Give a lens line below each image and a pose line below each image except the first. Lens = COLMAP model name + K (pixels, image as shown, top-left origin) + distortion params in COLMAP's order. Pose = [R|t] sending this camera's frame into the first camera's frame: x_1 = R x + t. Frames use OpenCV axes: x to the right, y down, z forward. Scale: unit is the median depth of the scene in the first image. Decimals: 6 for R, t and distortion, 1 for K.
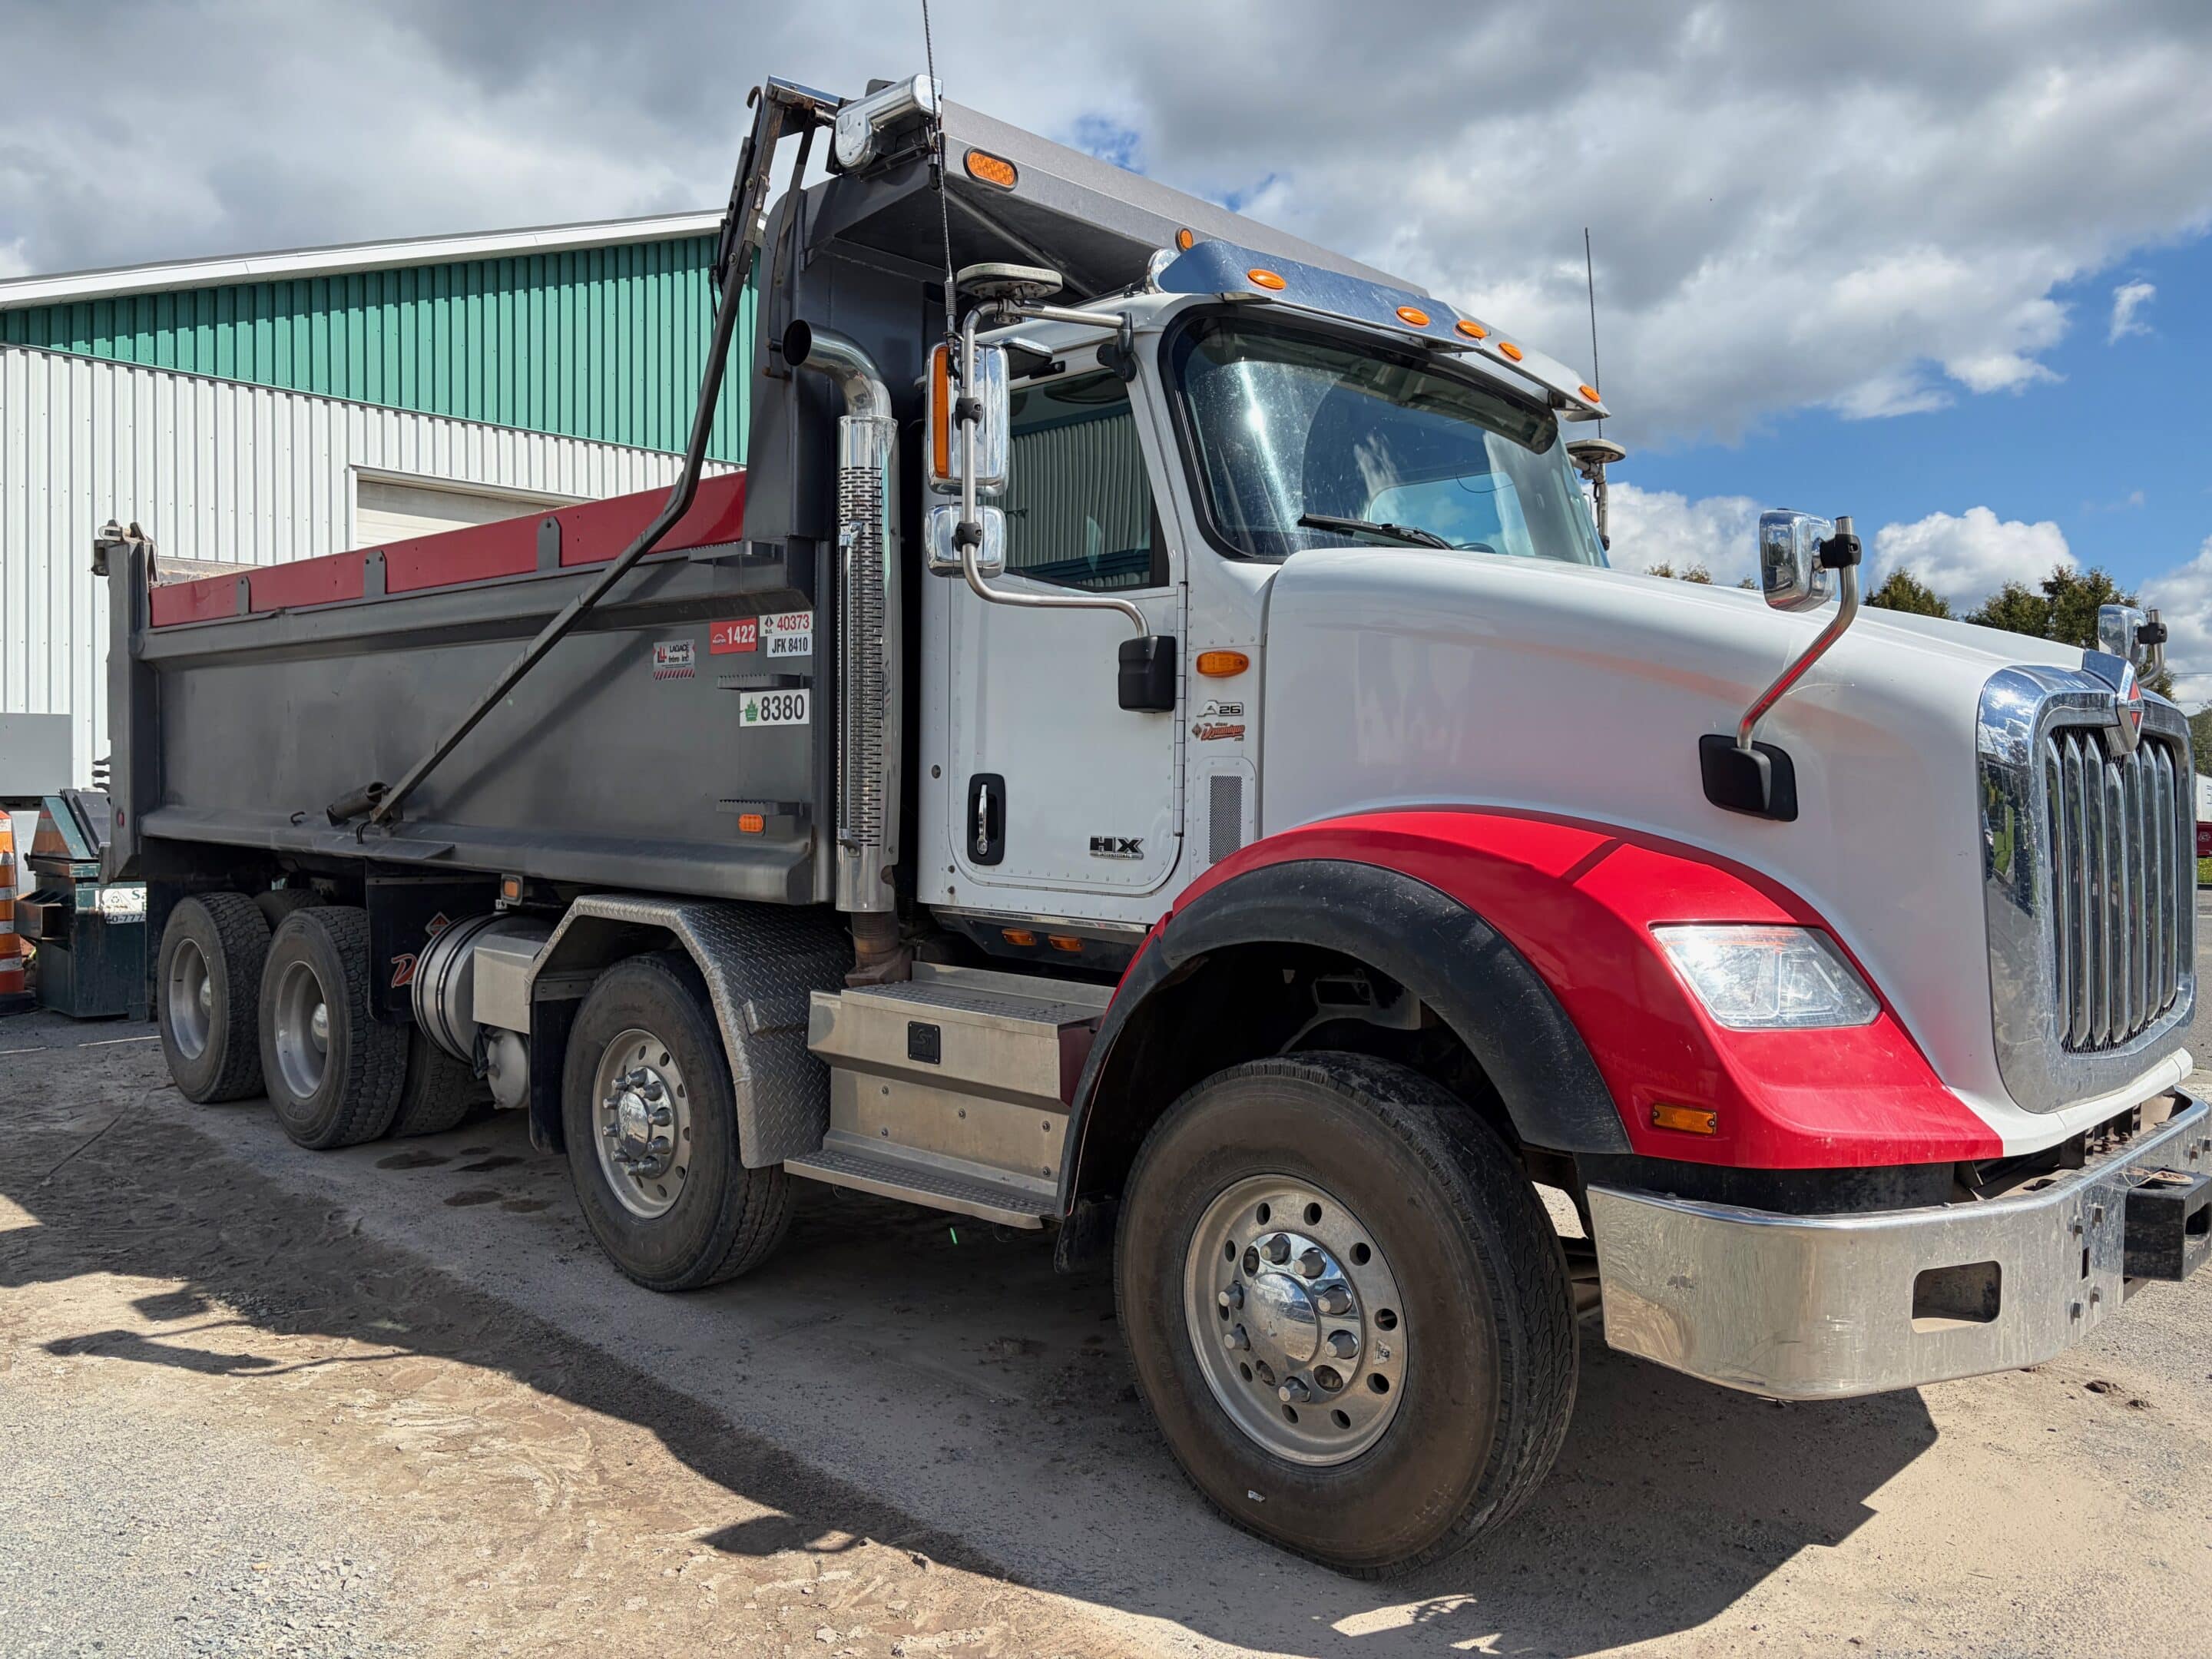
lens RADIAL K [[1680.2, 0, 1102.1], [0, 1680.2, 822.8], [0, 0, 1]] dist [0.024011, -0.035029]
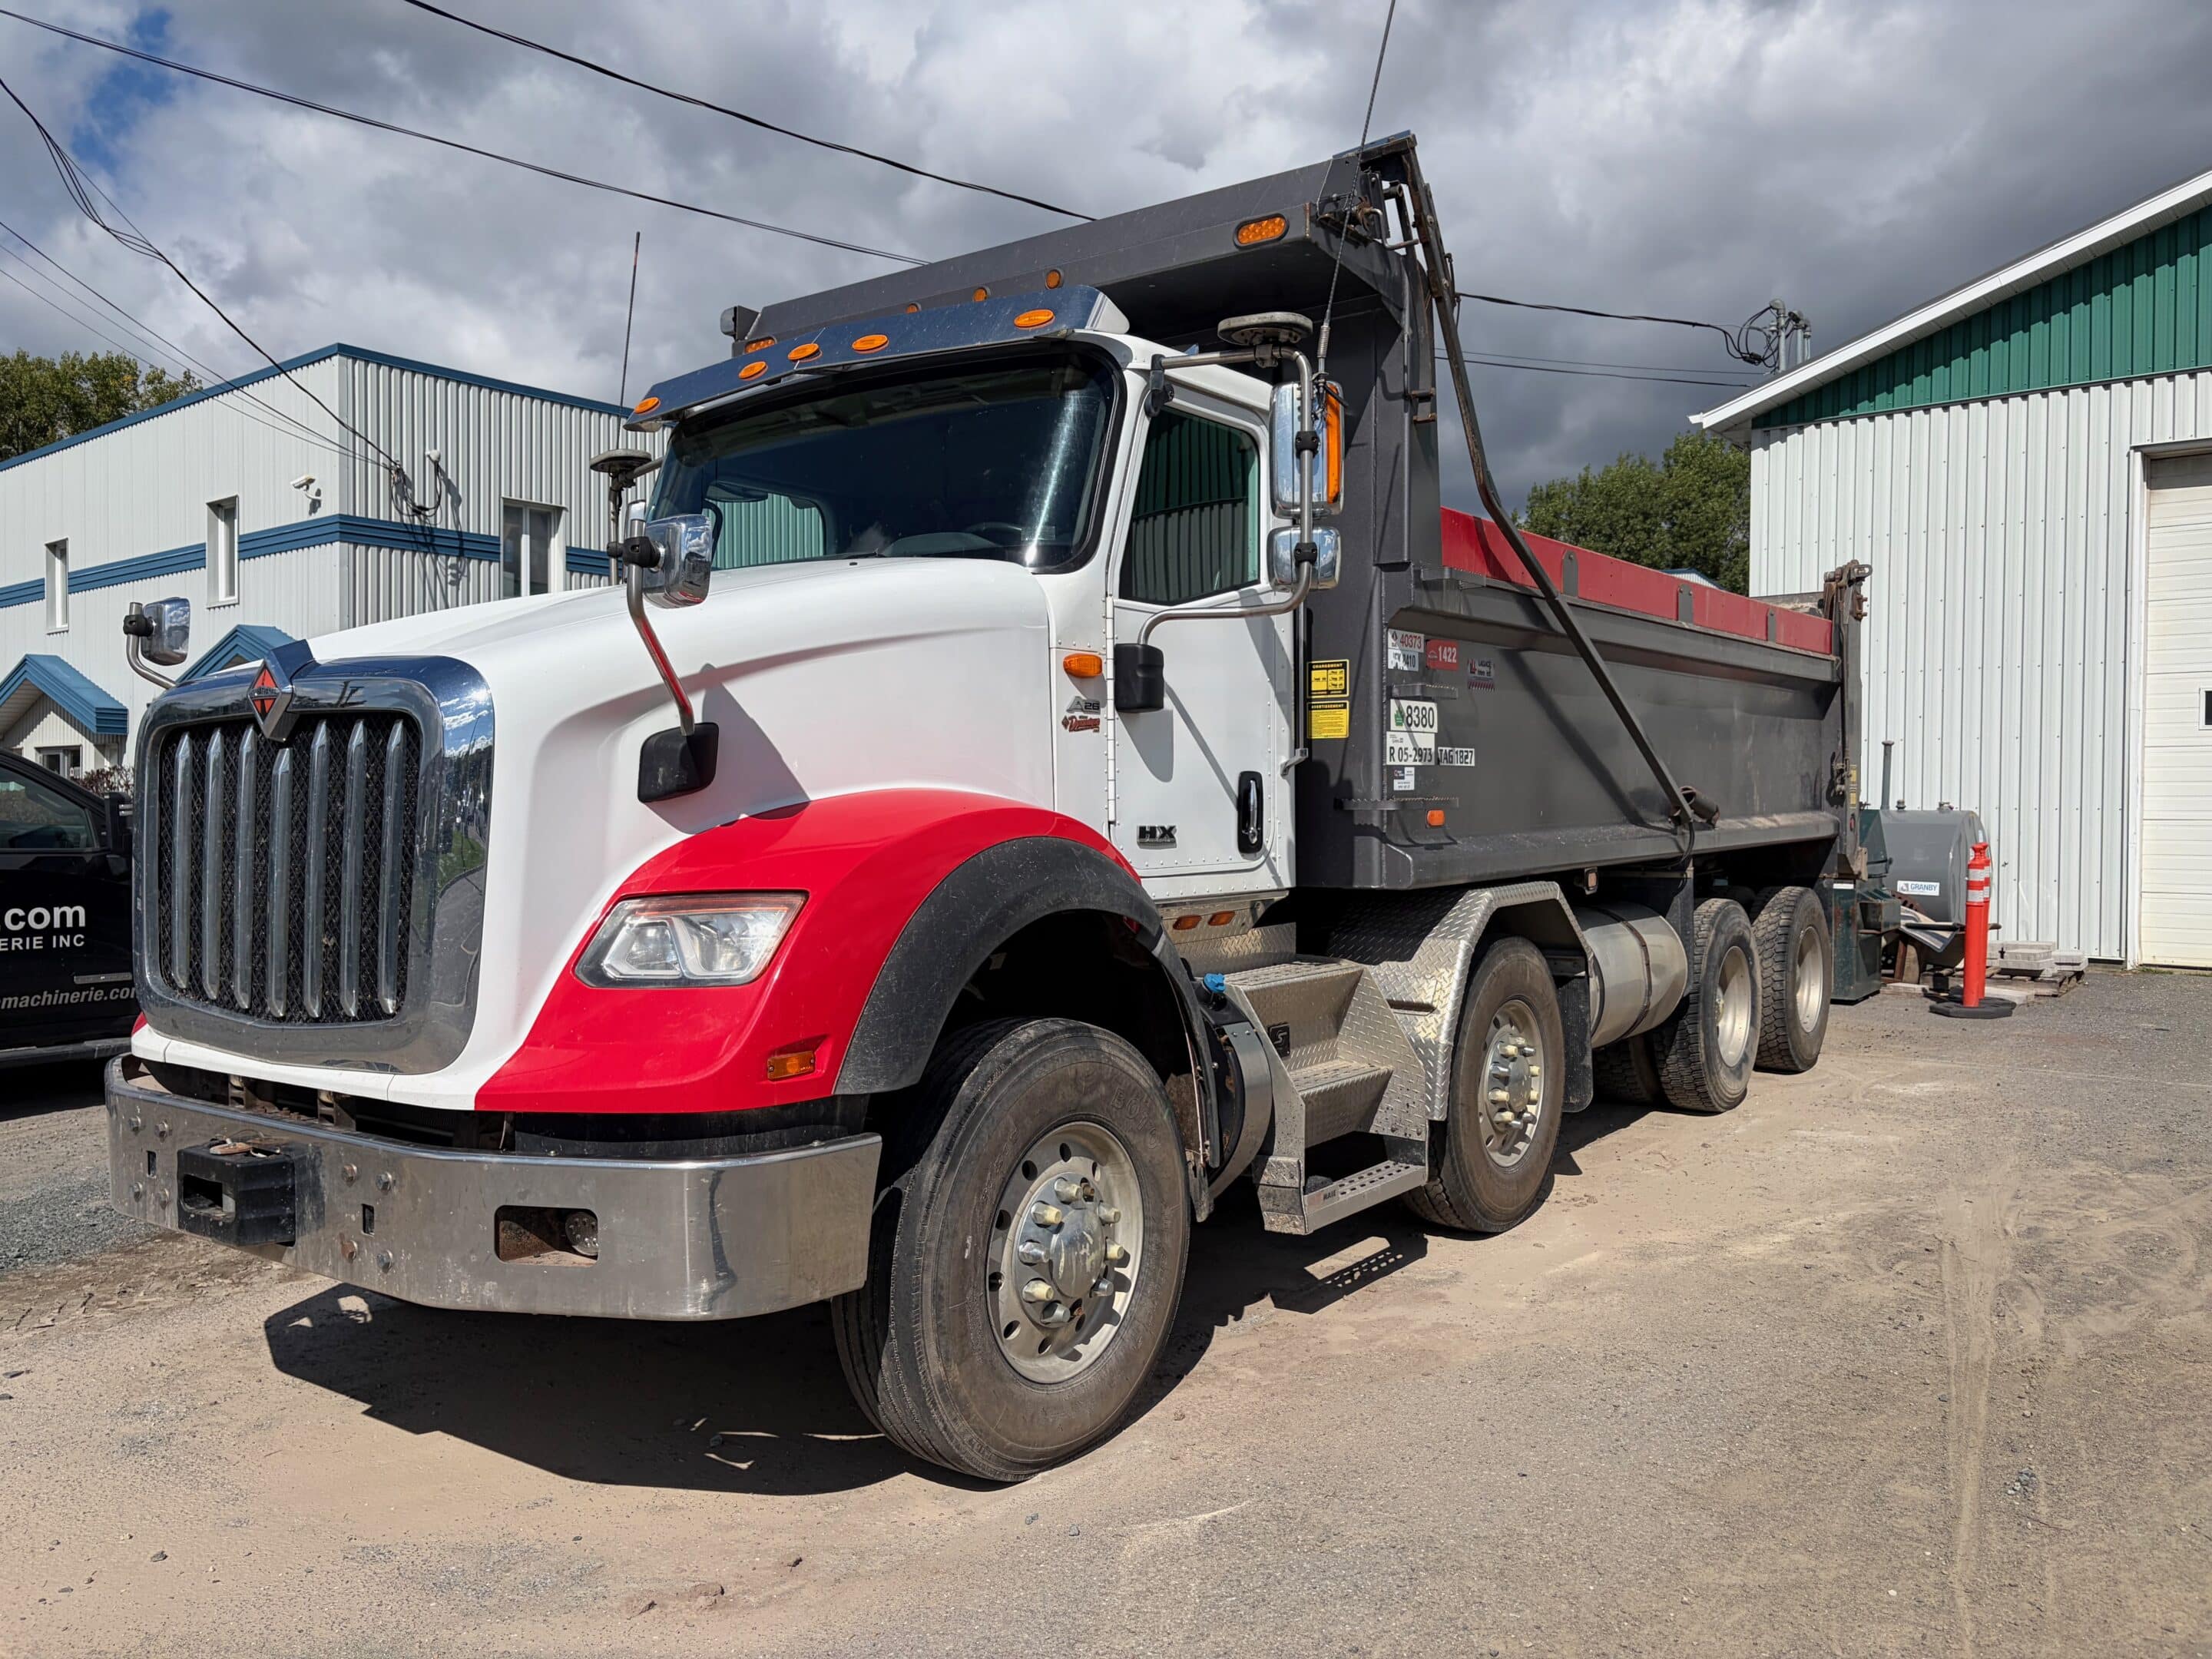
lens RADIAL K [[1680.2, 0, 1102.2], [0, 1680.2, 834.0], [0, 0, 1]] dist [0.024011, -0.035029]
pose [[0.129828, 0.001861, -0.991535, 1.561510], [-0.010774, 0.999942, 0.000466, 0.020683], [0.991478, 0.010622, 0.129840, 1.274336]]
